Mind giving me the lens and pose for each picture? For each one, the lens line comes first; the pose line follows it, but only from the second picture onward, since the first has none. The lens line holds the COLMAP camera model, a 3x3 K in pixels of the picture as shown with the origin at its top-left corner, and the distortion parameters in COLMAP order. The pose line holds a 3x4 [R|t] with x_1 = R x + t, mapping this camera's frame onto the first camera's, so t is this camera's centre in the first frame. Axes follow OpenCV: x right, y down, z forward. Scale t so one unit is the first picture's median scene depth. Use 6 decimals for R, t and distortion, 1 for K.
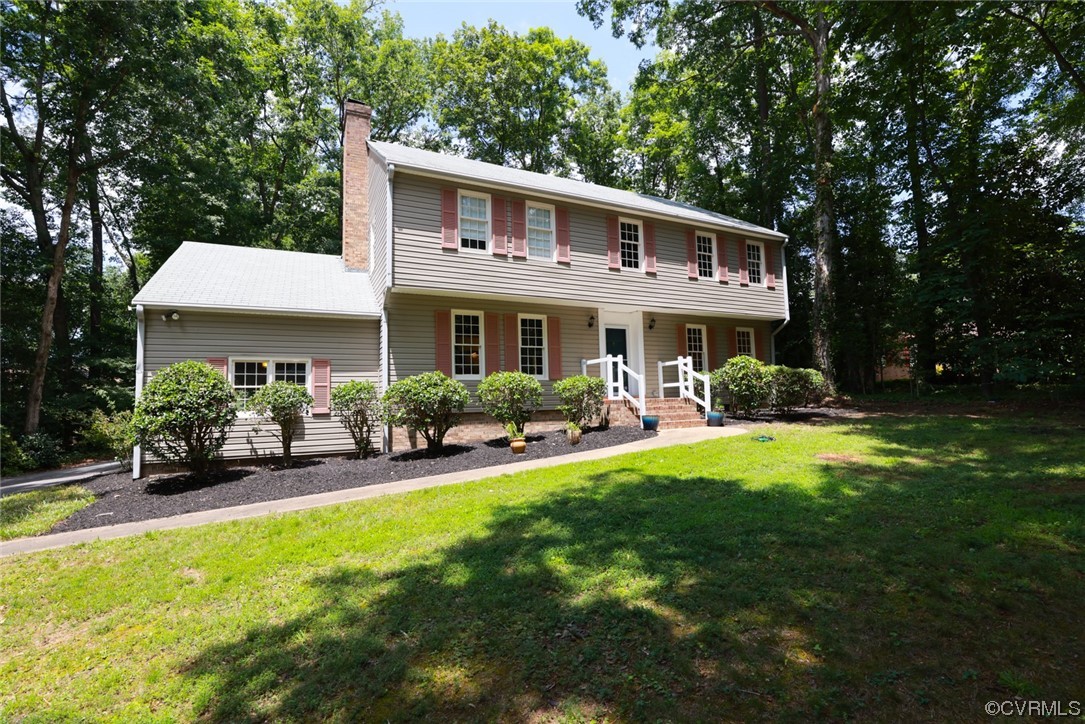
lens RADIAL K [[496.0, 0, 544.6], [0, 496.0, 363.5], [0, 0, 1]] dist [-0.035946, 0.007025]
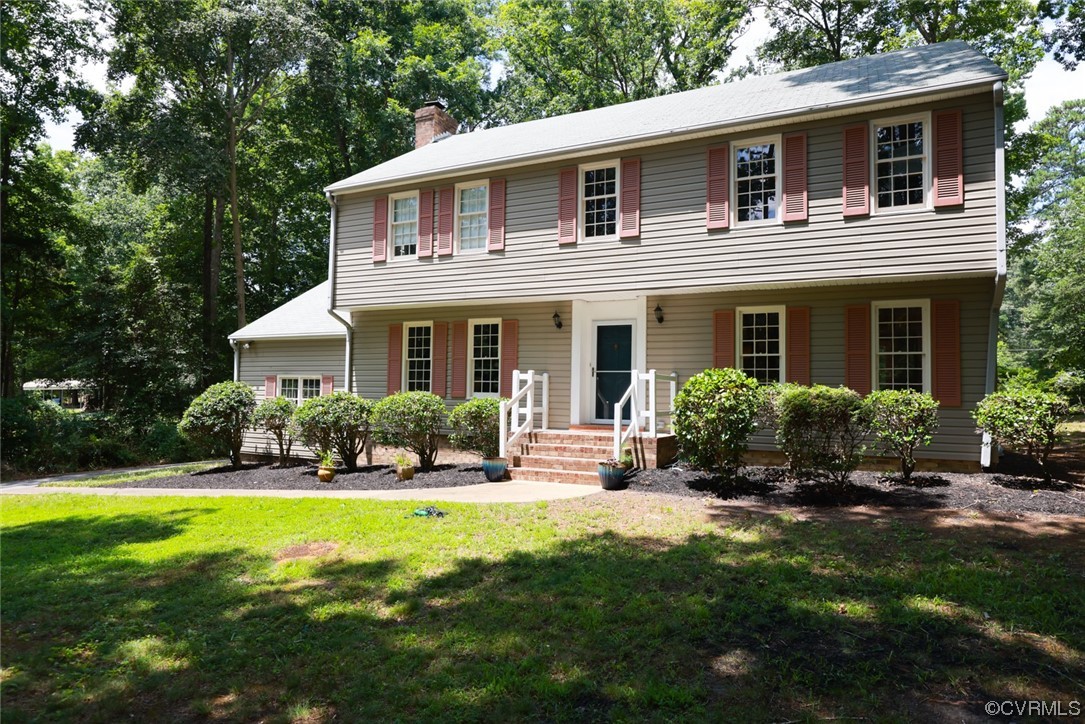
lens RADIAL K [[654.0, 0, 542.5], [0, 654.0, 362.0], [0, 0, 1]] dist [-0.005574, -0.000438]
pose [[0.603183, -0.006702, -0.797574, 0.916281], [0.029819, 0.999455, 0.014152, -0.041483], [0.797045, -0.032319, 0.603054, 0.437986]]
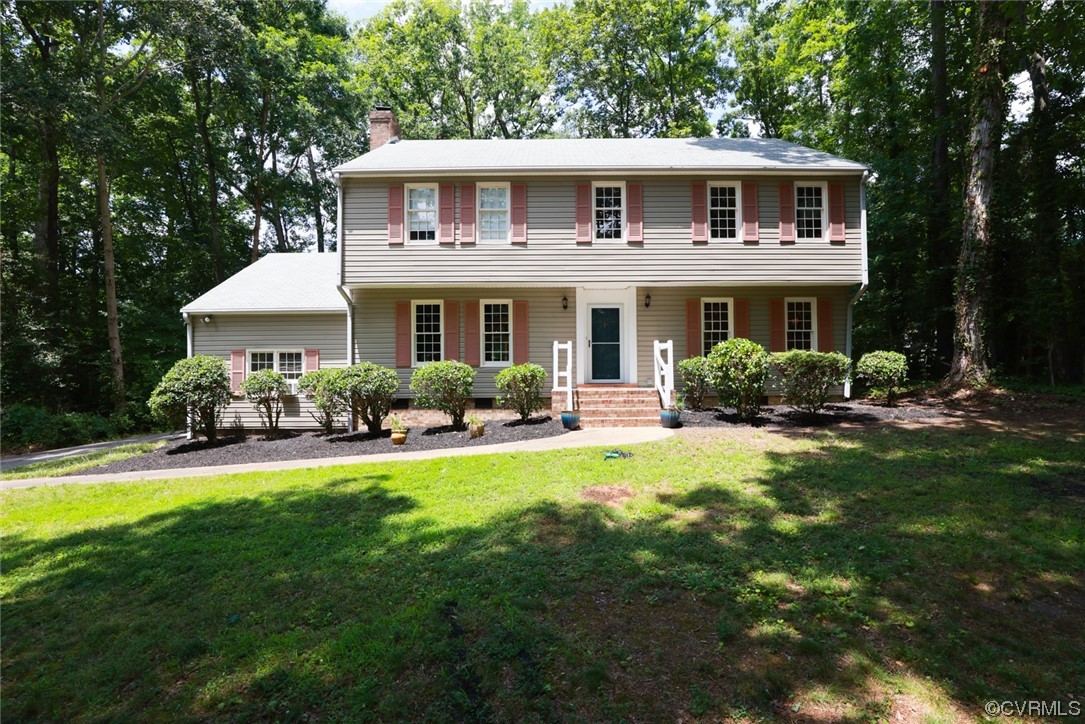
lens RADIAL K [[496.0, 0, 544.6], [0, 496.0, 363.5], [0, 0, 1]] dist [-0.035946, 0.007025]
pose [[0.893862, 0.010531, -0.448218, 0.512964], [0.019662, 0.997842, 0.062655, -0.033611], [0.447911, -0.064818, 0.891726, 0.172075]]
